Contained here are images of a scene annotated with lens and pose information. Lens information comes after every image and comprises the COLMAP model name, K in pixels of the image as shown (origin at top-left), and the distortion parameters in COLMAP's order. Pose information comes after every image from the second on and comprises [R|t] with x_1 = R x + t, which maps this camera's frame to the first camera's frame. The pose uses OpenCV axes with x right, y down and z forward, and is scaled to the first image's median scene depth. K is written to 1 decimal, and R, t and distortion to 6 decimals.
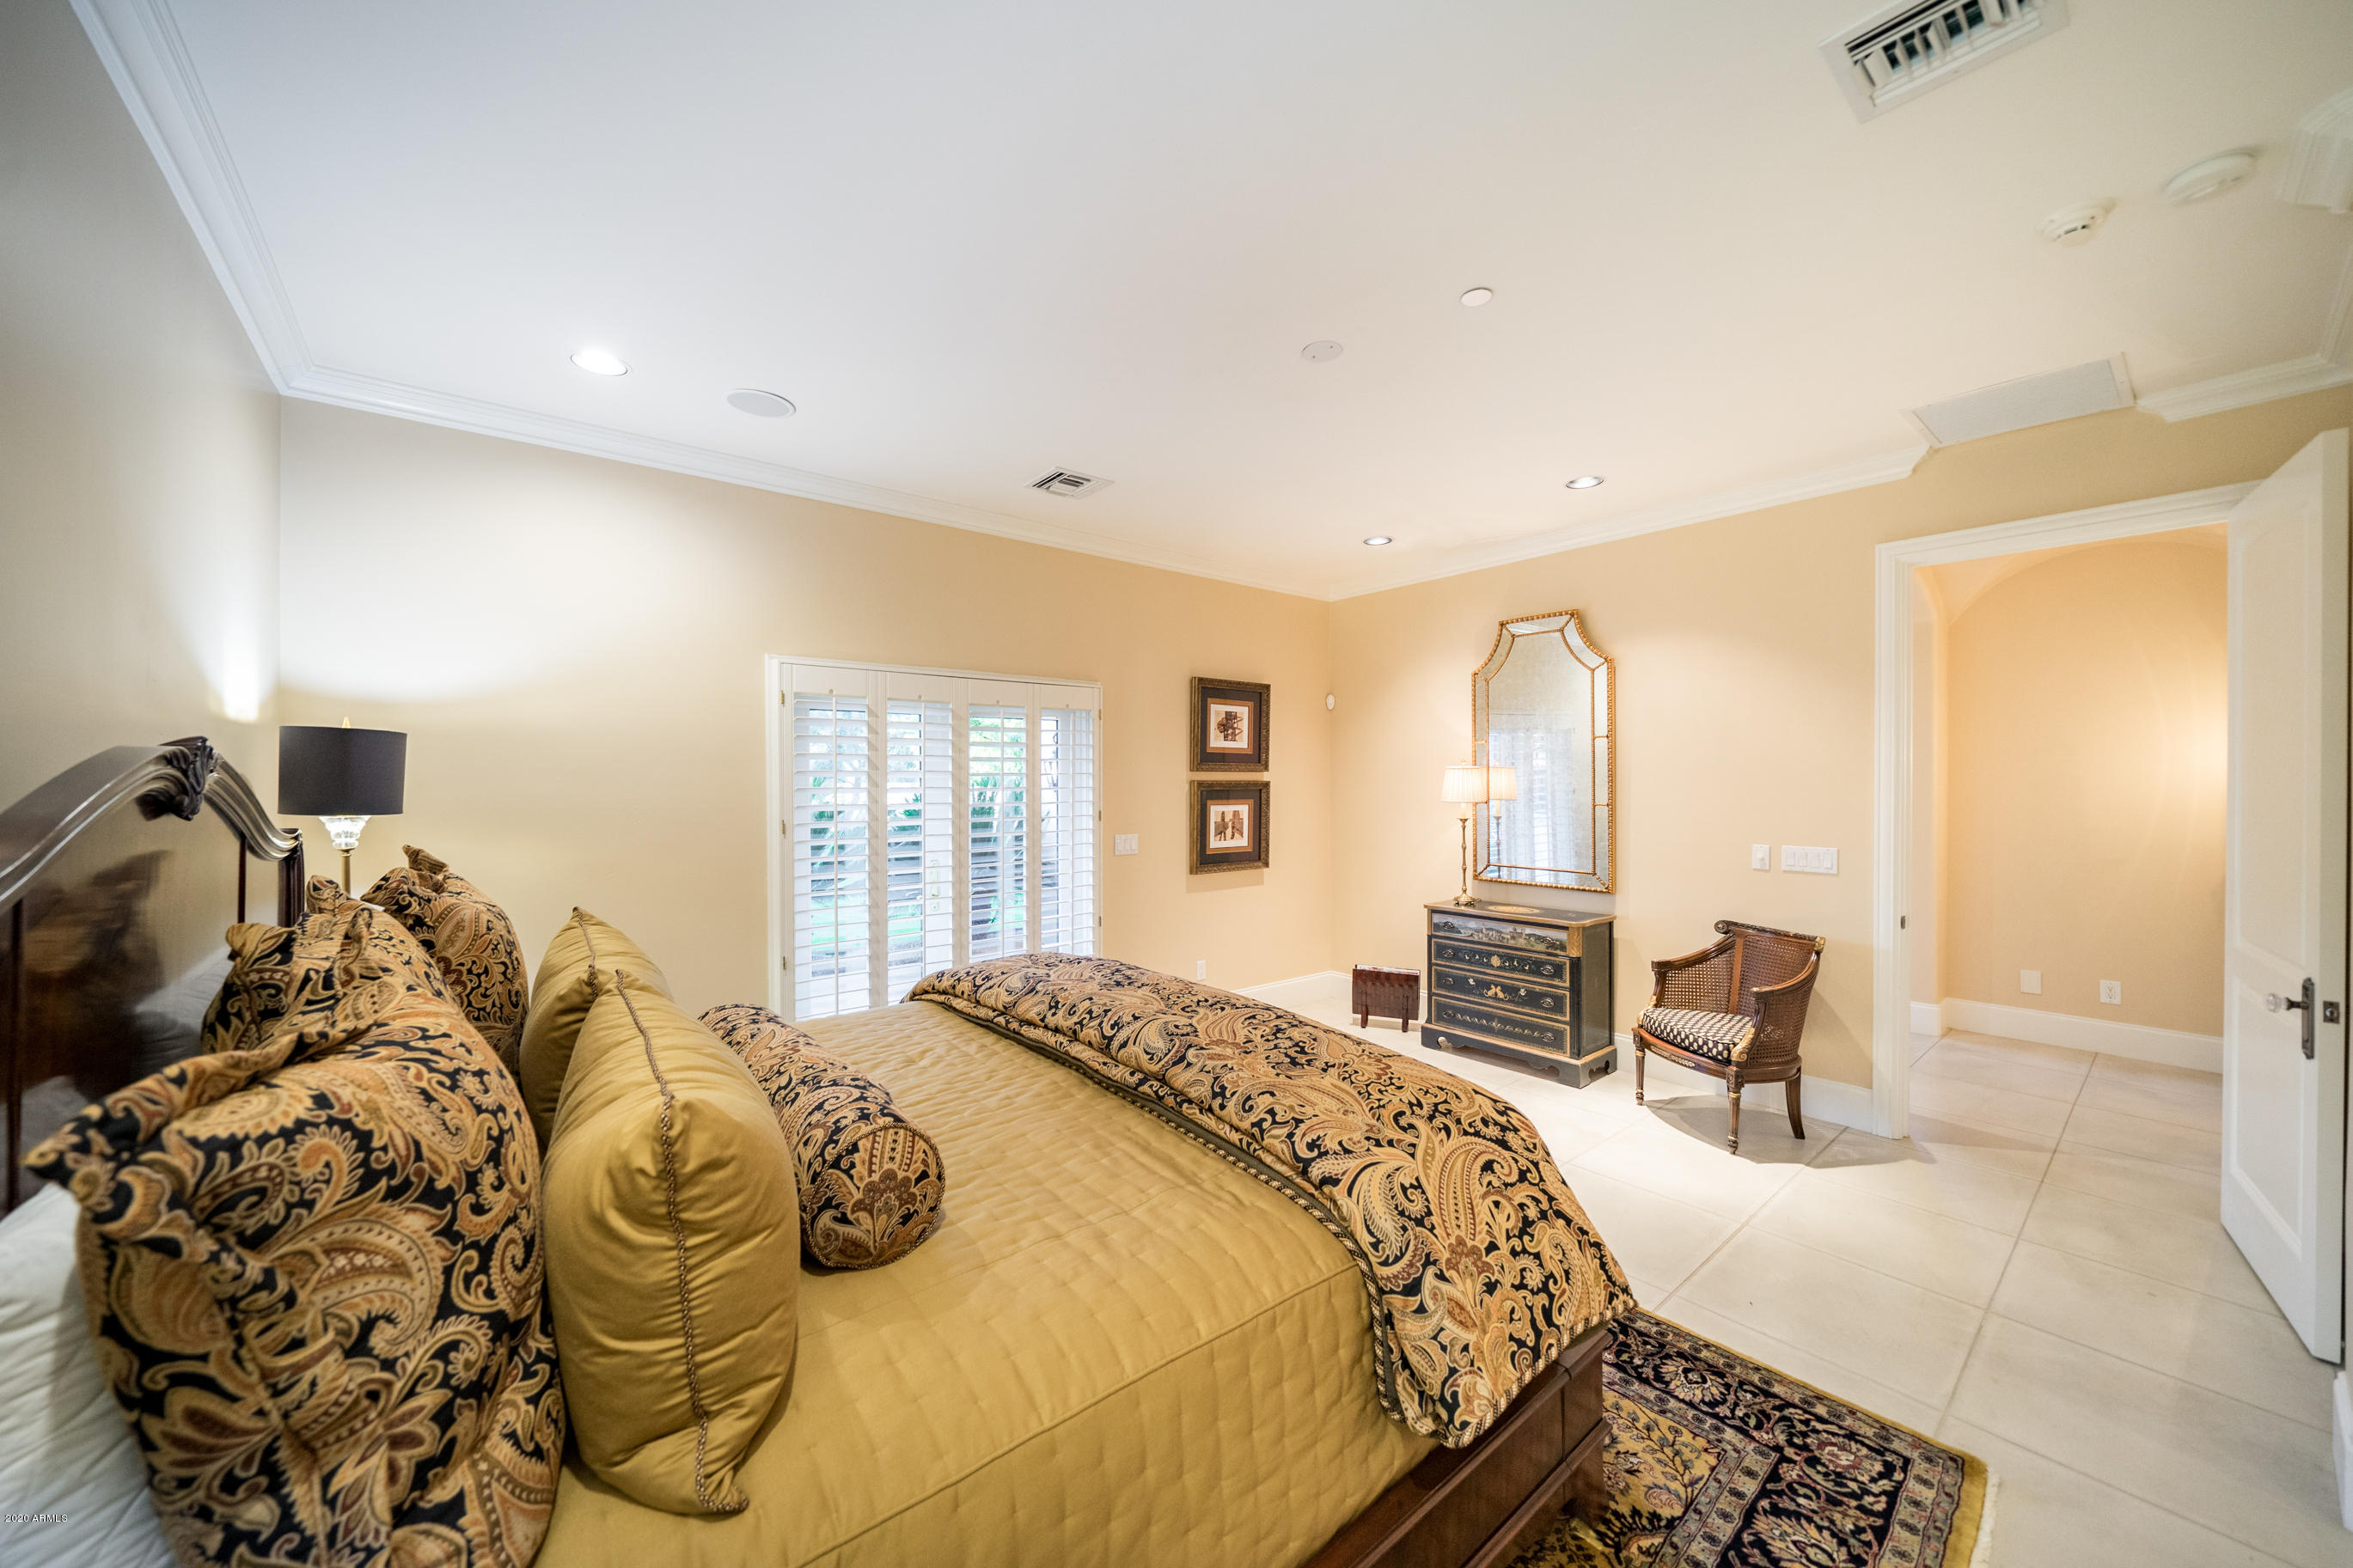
lens RADIAL K [[819.8, 0, 1182.5], [0, 819.8, 783.2], [0, 0, 1]] dist [-0.004828, -0.000001]
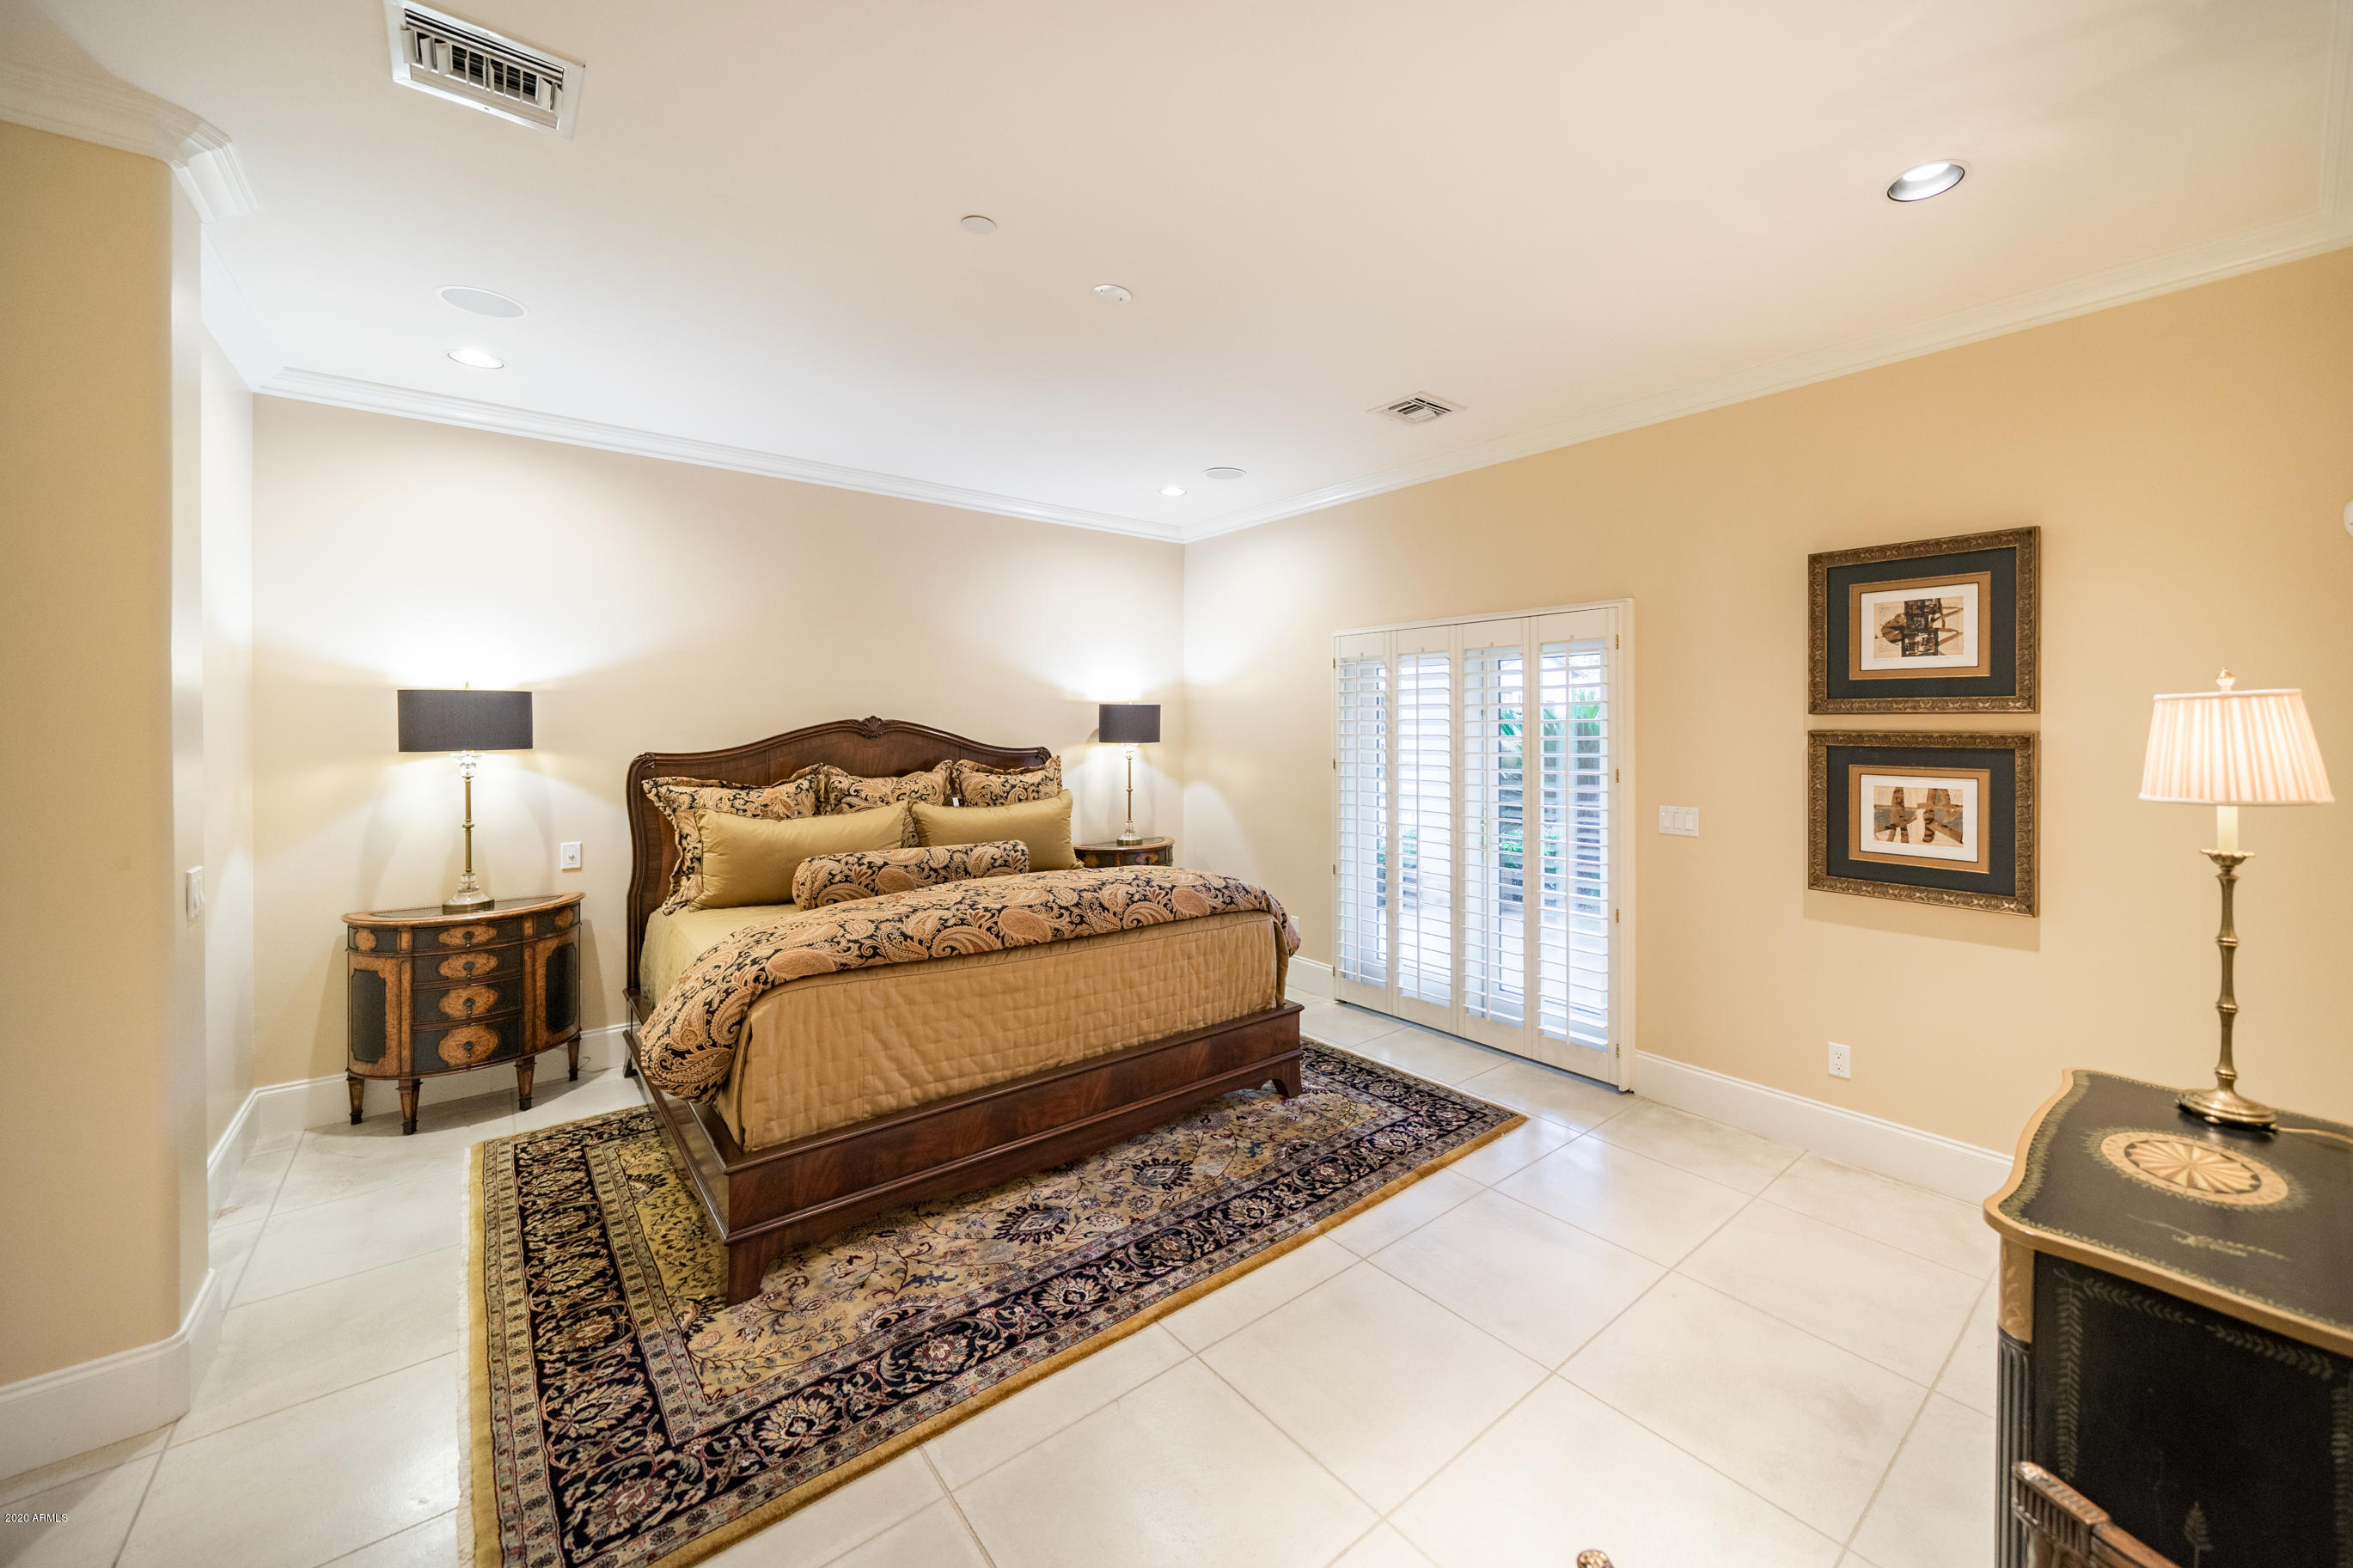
lens RADIAL K [[884.1, 0, 1269.0], [0, 884.1, 728.0], [0, 0, 1]] dist [-0.001738, 0.000043]
pose [[0.057302, 0.005375, -0.998342, 1.684252], [-0.003248, 0.999981, 0.005197, -0.018178], [0.998352, 0.002945, 0.057318, 1.532643]]
